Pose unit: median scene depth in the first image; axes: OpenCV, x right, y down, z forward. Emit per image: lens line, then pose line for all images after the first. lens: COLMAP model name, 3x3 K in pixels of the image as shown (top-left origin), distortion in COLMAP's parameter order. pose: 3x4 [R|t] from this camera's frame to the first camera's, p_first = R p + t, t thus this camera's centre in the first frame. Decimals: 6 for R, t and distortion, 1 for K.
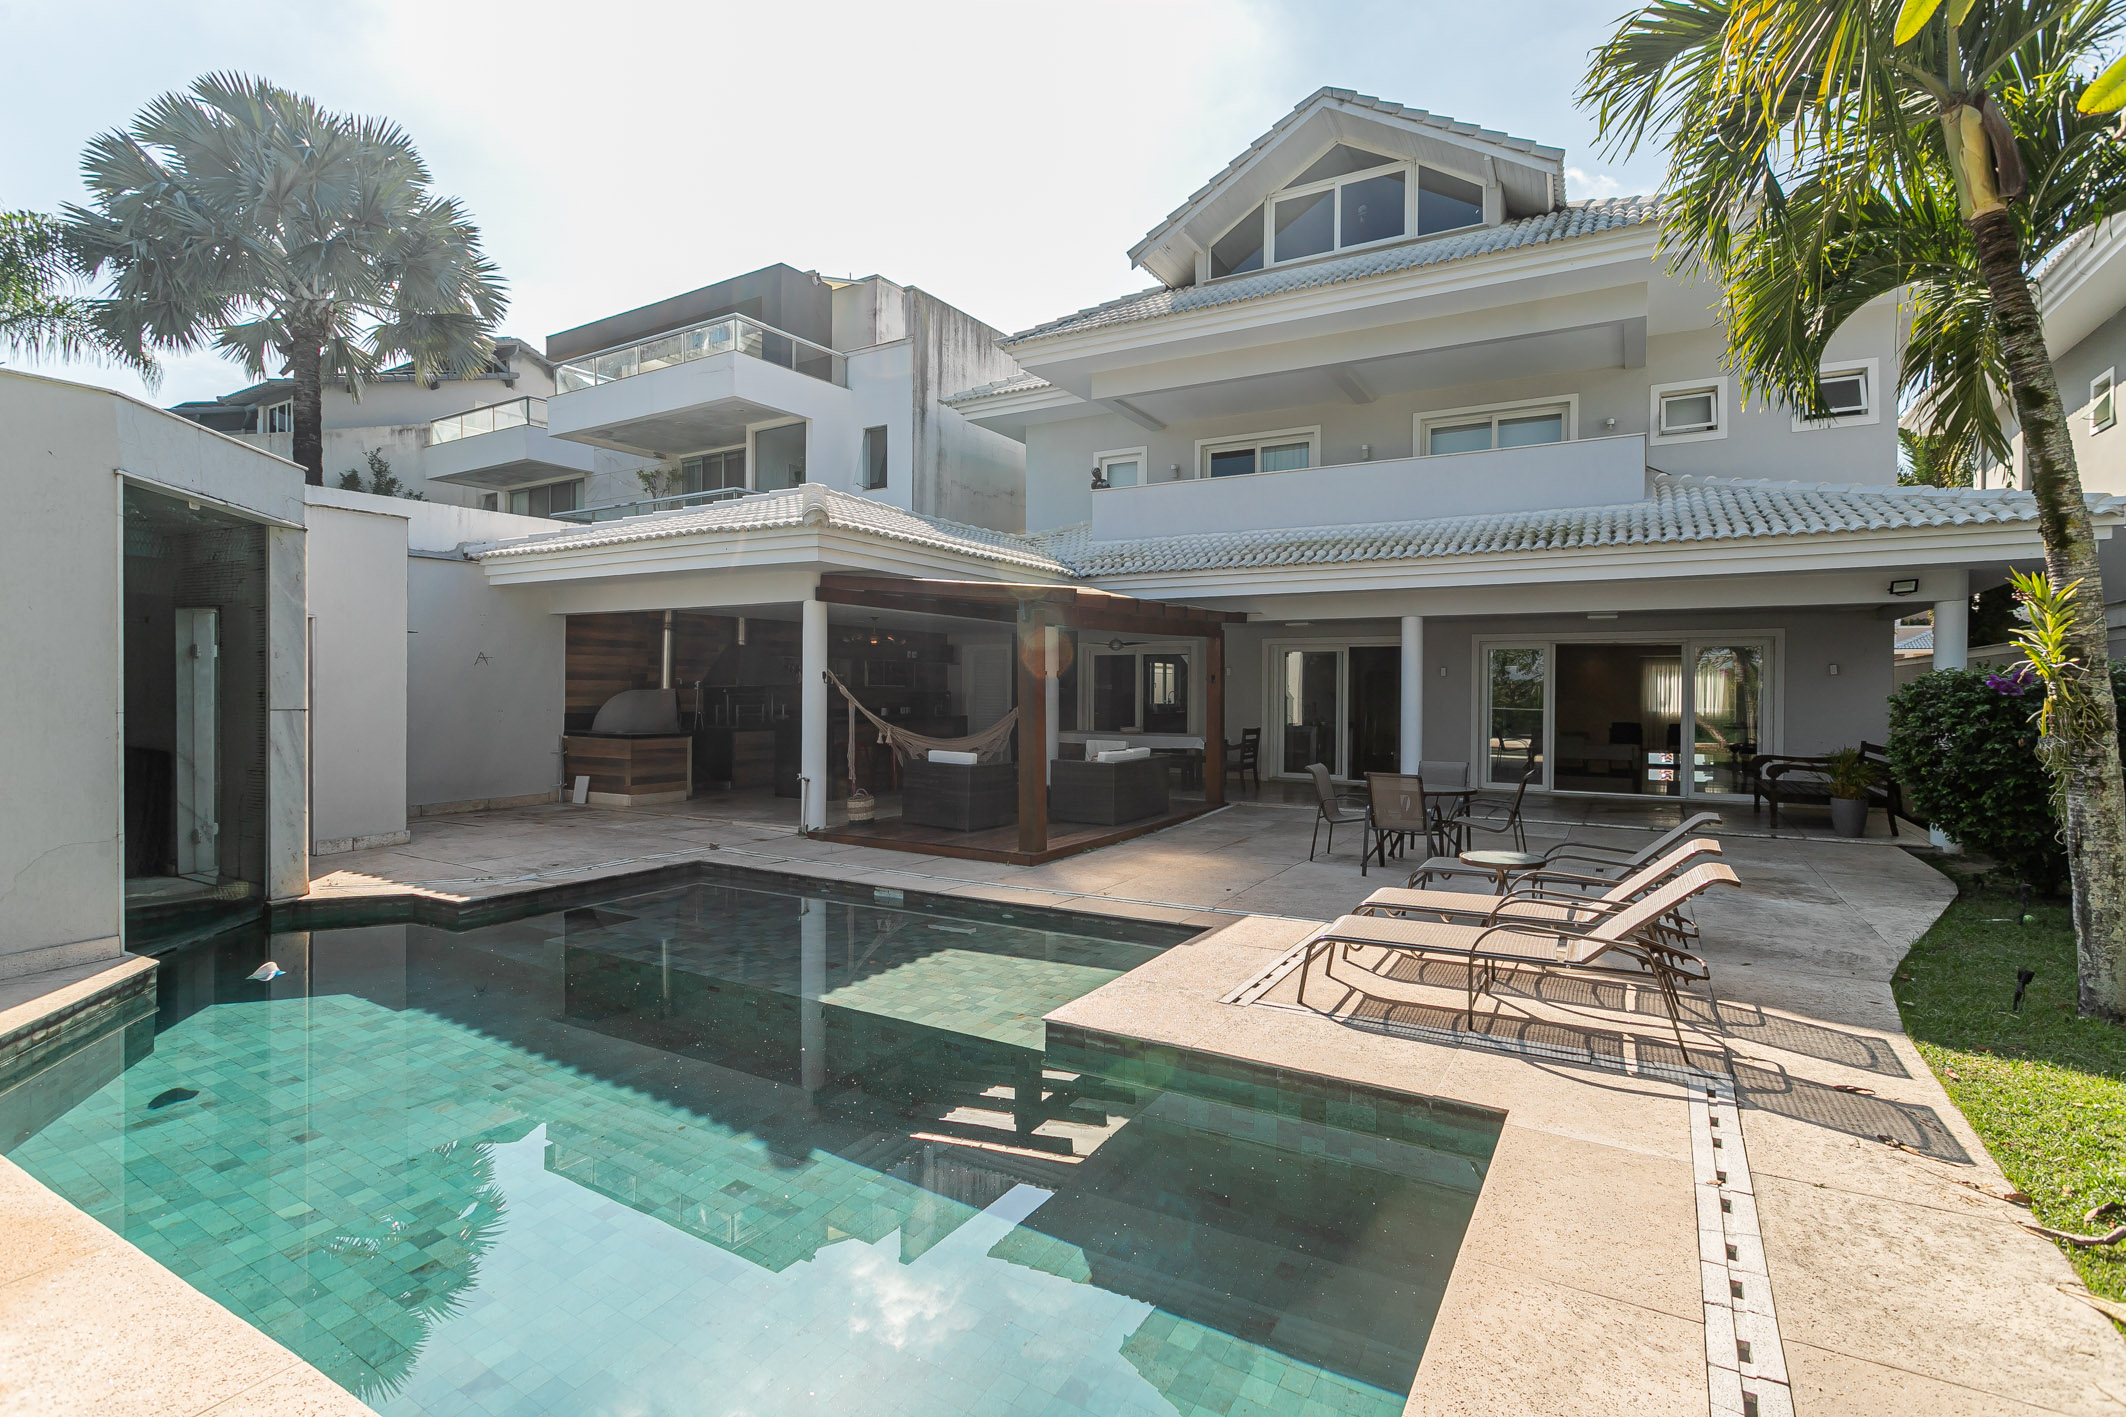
lens RADIAL K [[1005.7, 0, 1082.9], [0, 1005.7, 707.8], [0, 0, 1]] dist [0.011210, 0.000335]
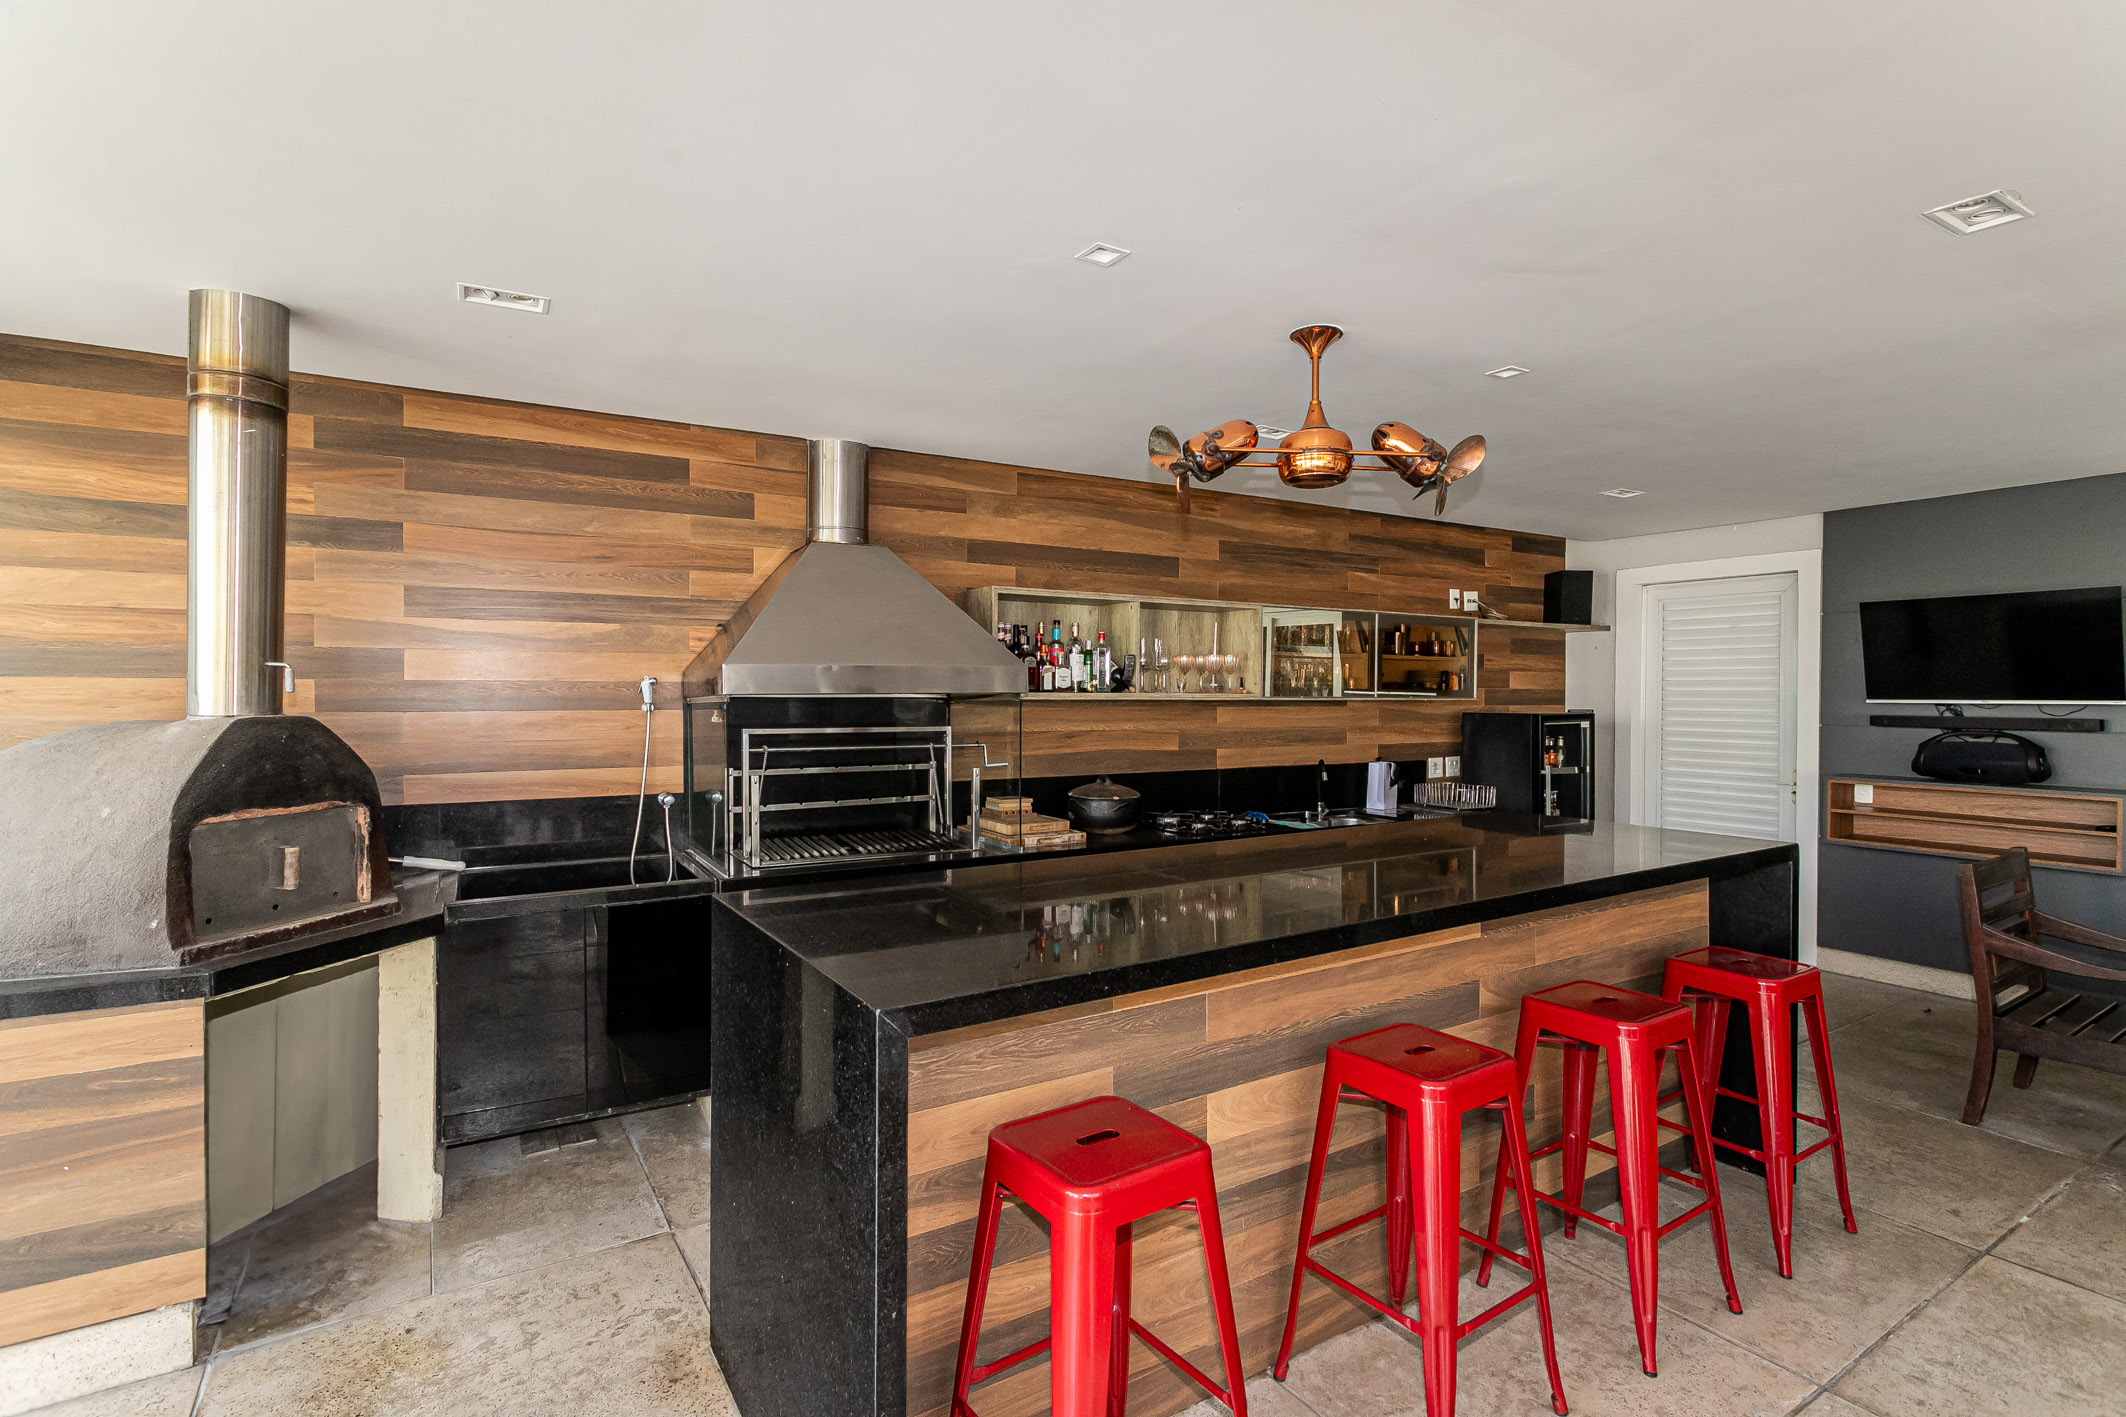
lens RADIAL K [[1021.0, 0, 1062.3], [0, 1021.0, 703.4], [0, 0, 1]] dist [0.003635, -0.000428]
pose [[0.879849, 0.004340, -0.475233, -0.180774], [-0.008729, 0.999937, -0.007028, -0.021661], [0.475173, 0.010332, 0.879832, 0.918864]]
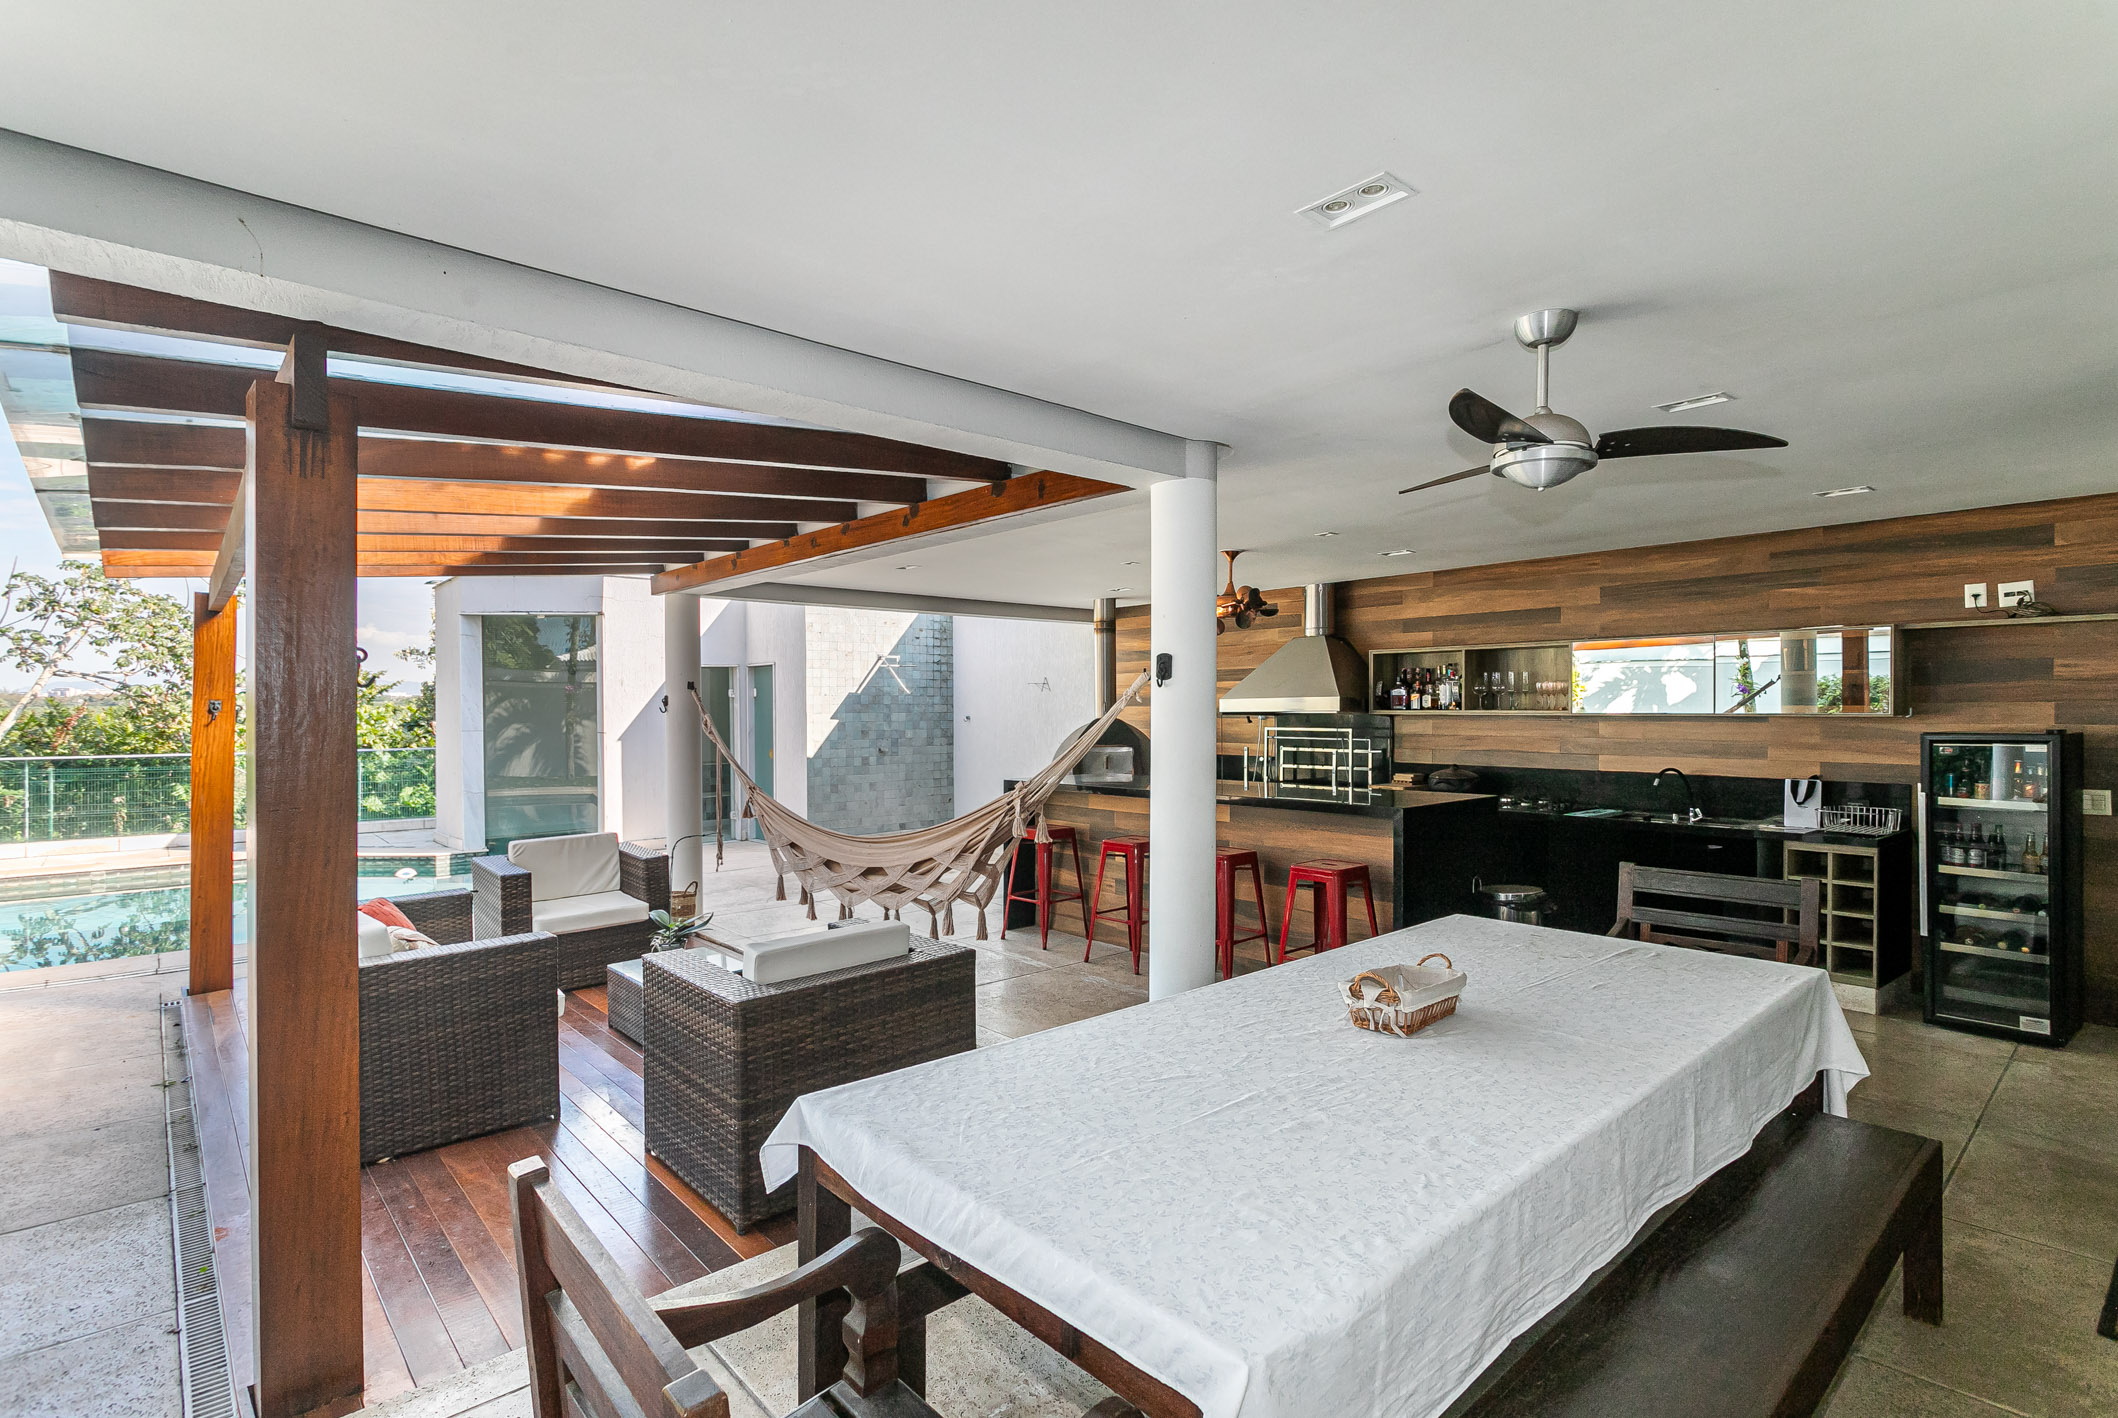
lens RADIAL K [[1038.0, 0, 1038.7], [0, 1038.0, 701.7], [0, 0, 1]] dist [0.002047, -0.000126]
pose [[-0.347926, -0.007583, -0.937491, 0.265536], [-0.013282, 0.999907, -0.003159, -0.027942], [0.937428, 0.011353, -0.347995, 1.227821]]
